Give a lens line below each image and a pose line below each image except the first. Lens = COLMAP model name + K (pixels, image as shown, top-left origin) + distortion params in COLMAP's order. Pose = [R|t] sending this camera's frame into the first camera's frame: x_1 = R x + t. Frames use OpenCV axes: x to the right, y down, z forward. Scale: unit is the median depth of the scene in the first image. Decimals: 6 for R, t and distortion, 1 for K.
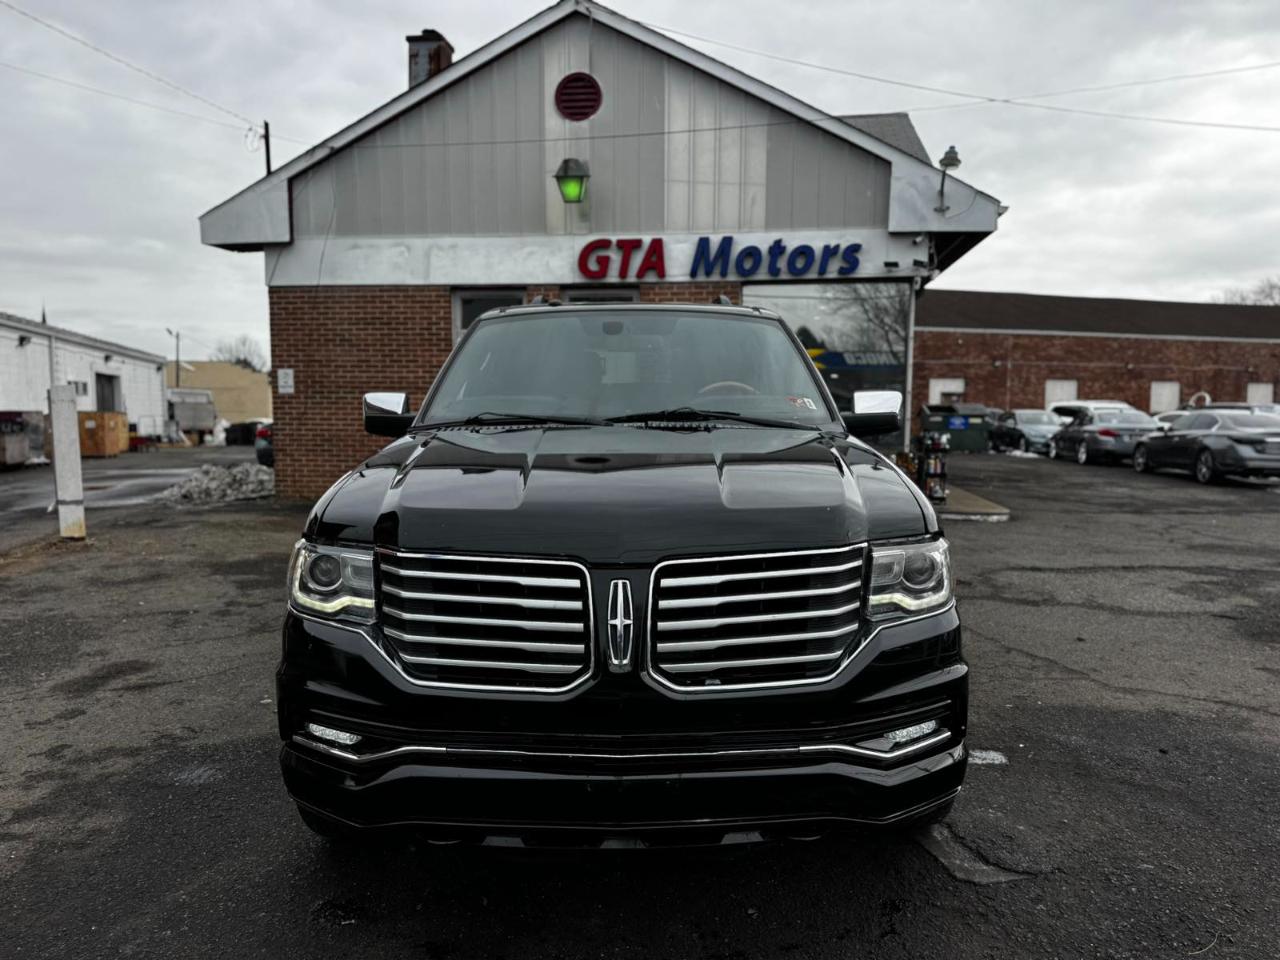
lens RADIAL K [[875.0, 0, 640.0], [0, 875.0, 480.0], [0, 0, 1]] dist [0.160792, -0.264026]
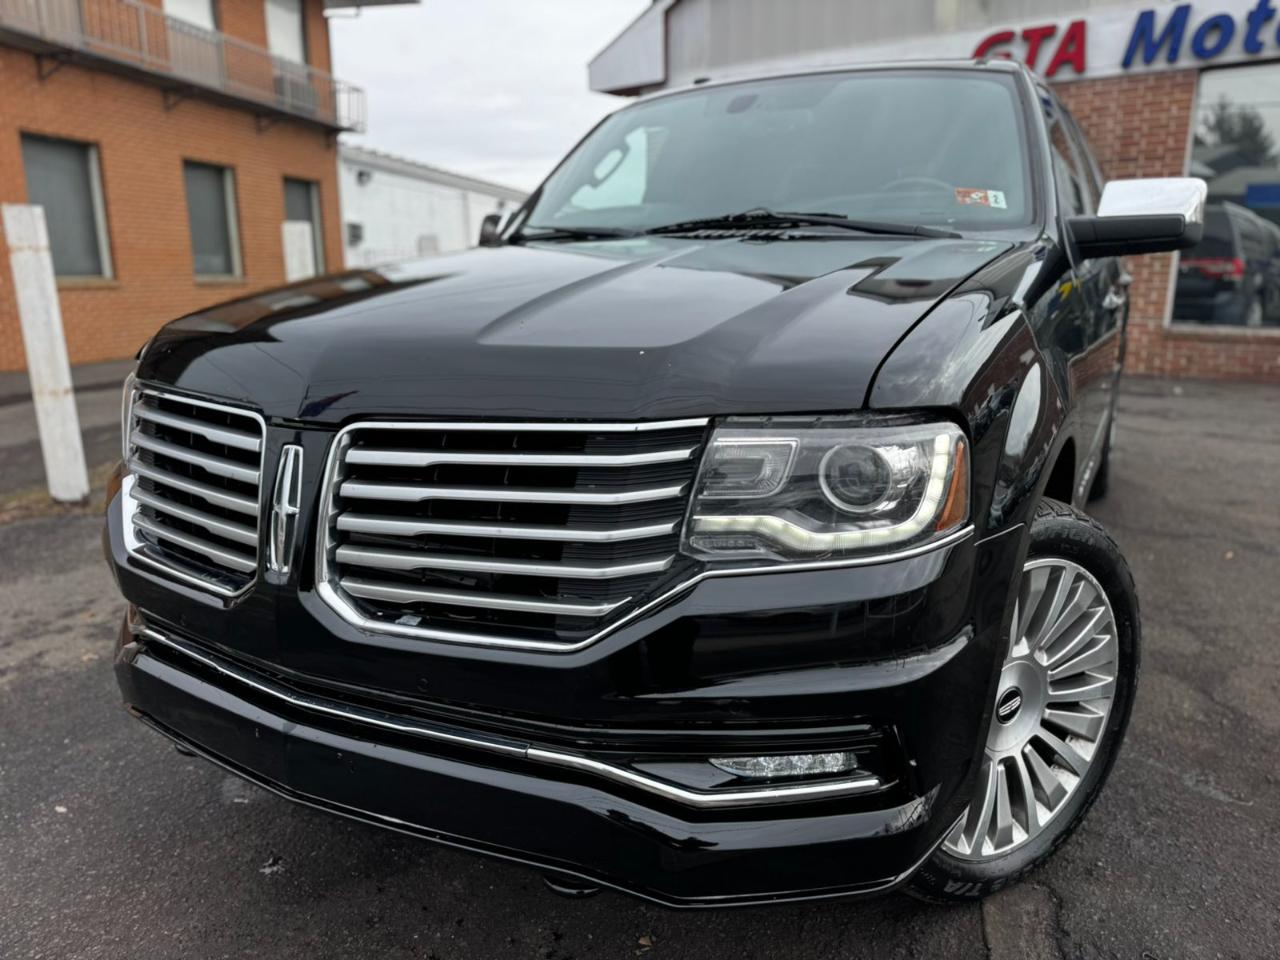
lens RADIAL K [[886.4, 0, 640.0], [0, 886.4, 480.0], [0, 0, 1]] dist [0.036587, -0.041117]
pose [[0.875648, 0.103568, -0.471715, 0.109260], [-0.029670, 0.986426, 0.161501, 0.005405], [0.482038, -0.127422, 0.866835, 0.117330]]
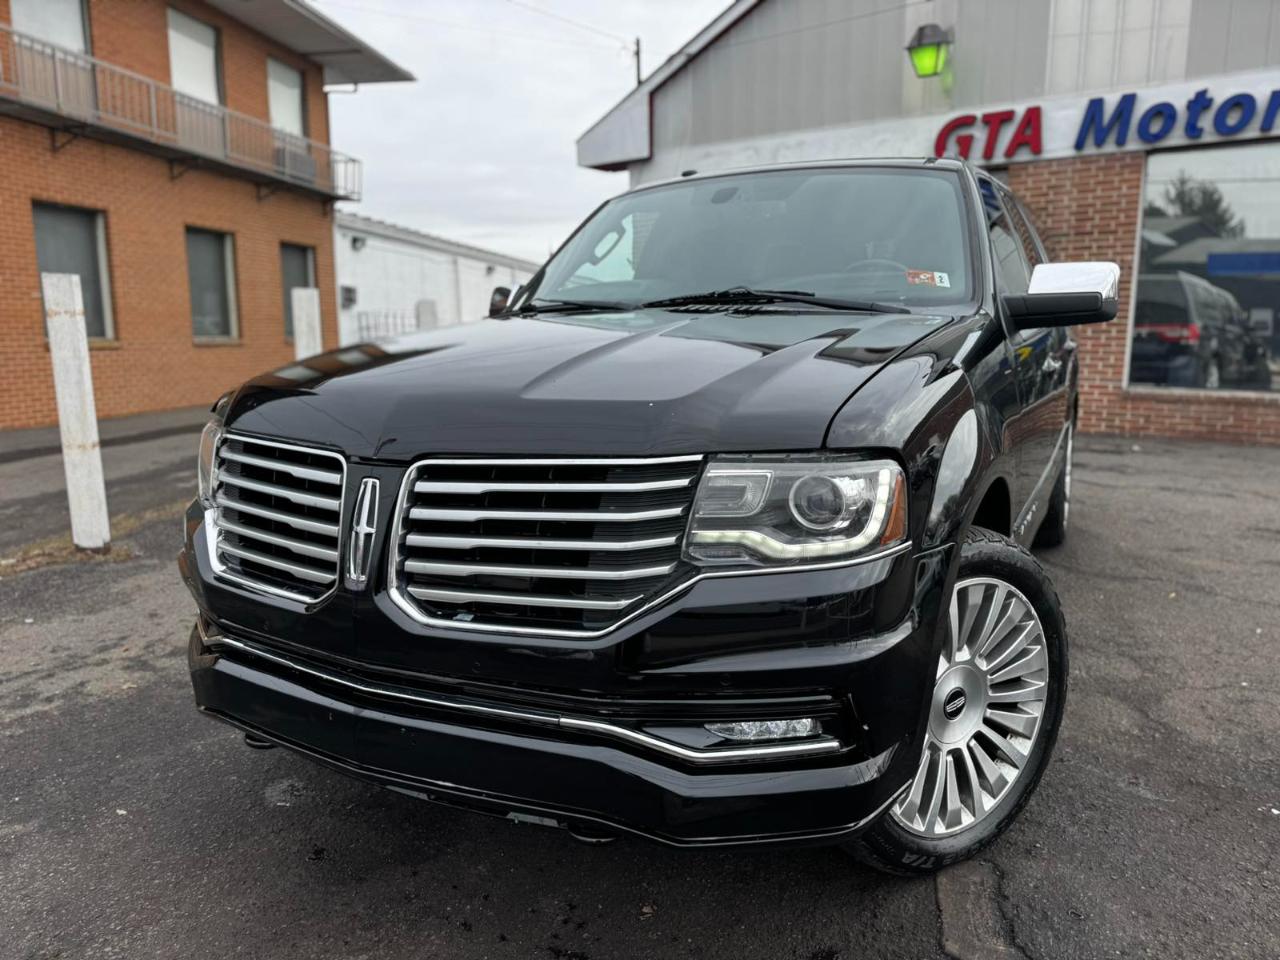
lens RADIAL K [[883.6, 0, 639.2], [0, 883.6, 482.7], [0, 0, 1]] dist [0.052443, -0.063947]
pose [[0.884154, 0.074172, -0.461269, 0.122157], [-0.032243, 0.994651, 0.098136, 0.006240], [0.466081, -0.071895, 0.881816, 0.083834]]
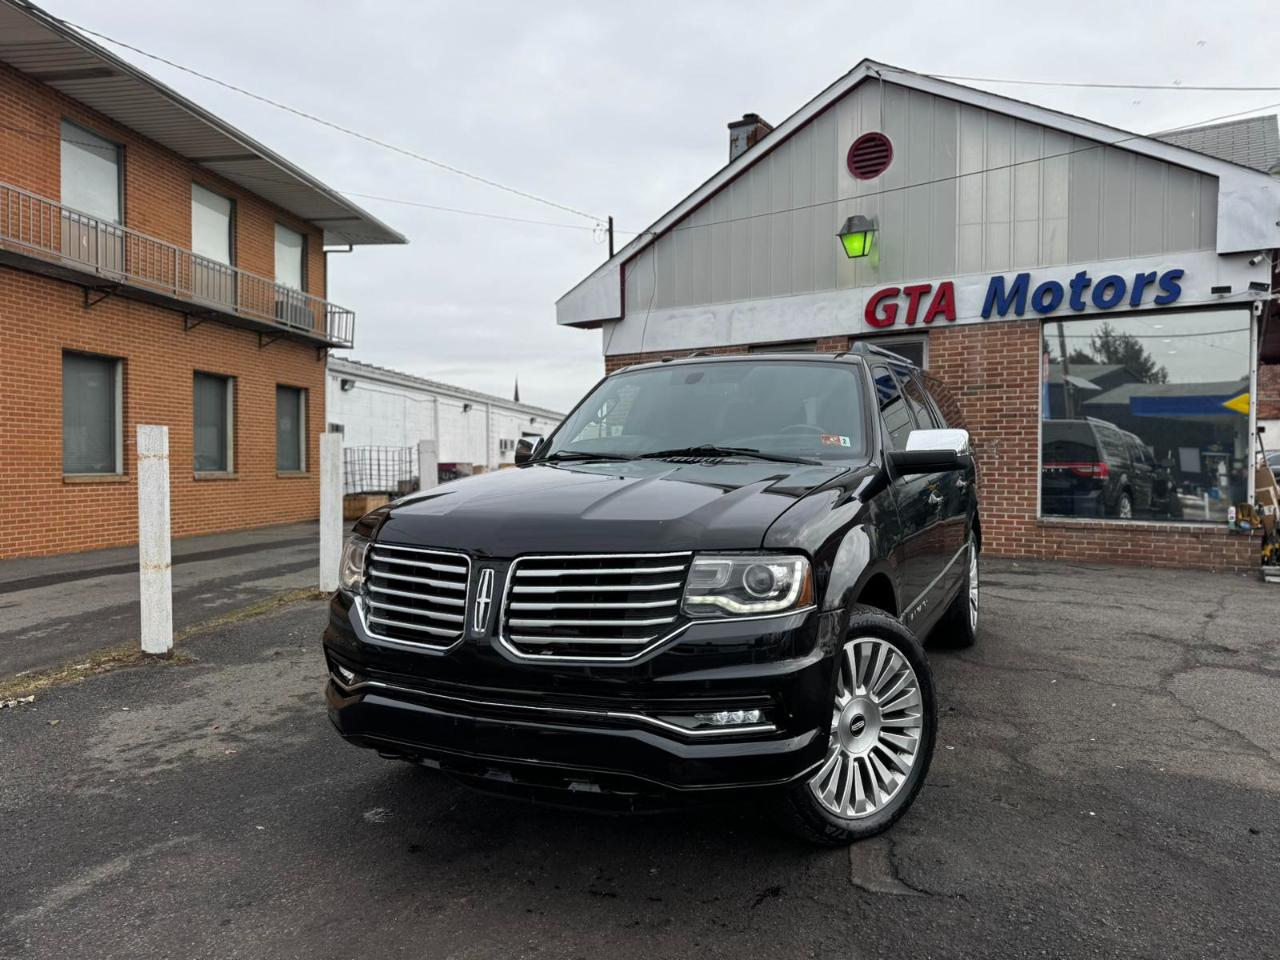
lens RADIAL K [[883.6, 0, 639.2], [0, 883.6, 482.7], [0, 0, 1]] dist [0.052443, -0.063947]
pose [[0.903020, 0.006196, -0.429554, 0.160734], [-0.030733, 0.998266, -0.050209, 0.009327], [0.428498, 0.058541, 0.901644, -0.023685]]
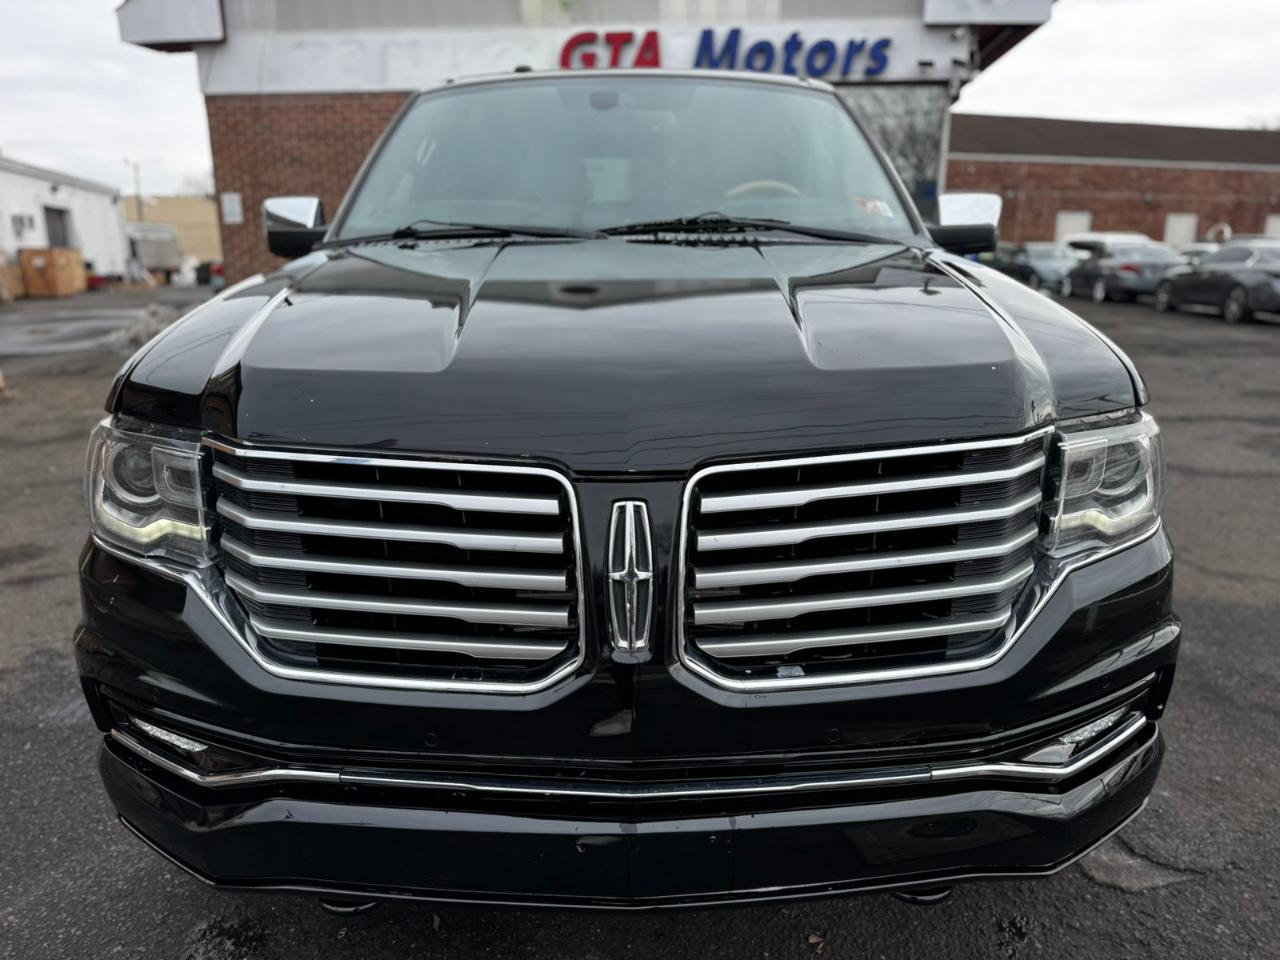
lens RADIAL K [[883.6, 0, 639.2], [0, 883.6, 482.7], [0, 0, 1]] dist [0.052443, -0.063947]
pose [[0.999935, -0.005117, 0.010156, -0.004742], [0.003224, 0.983977, 0.178267, 0.000622], [-0.010906, -0.178223, 0.983930, 0.096469]]
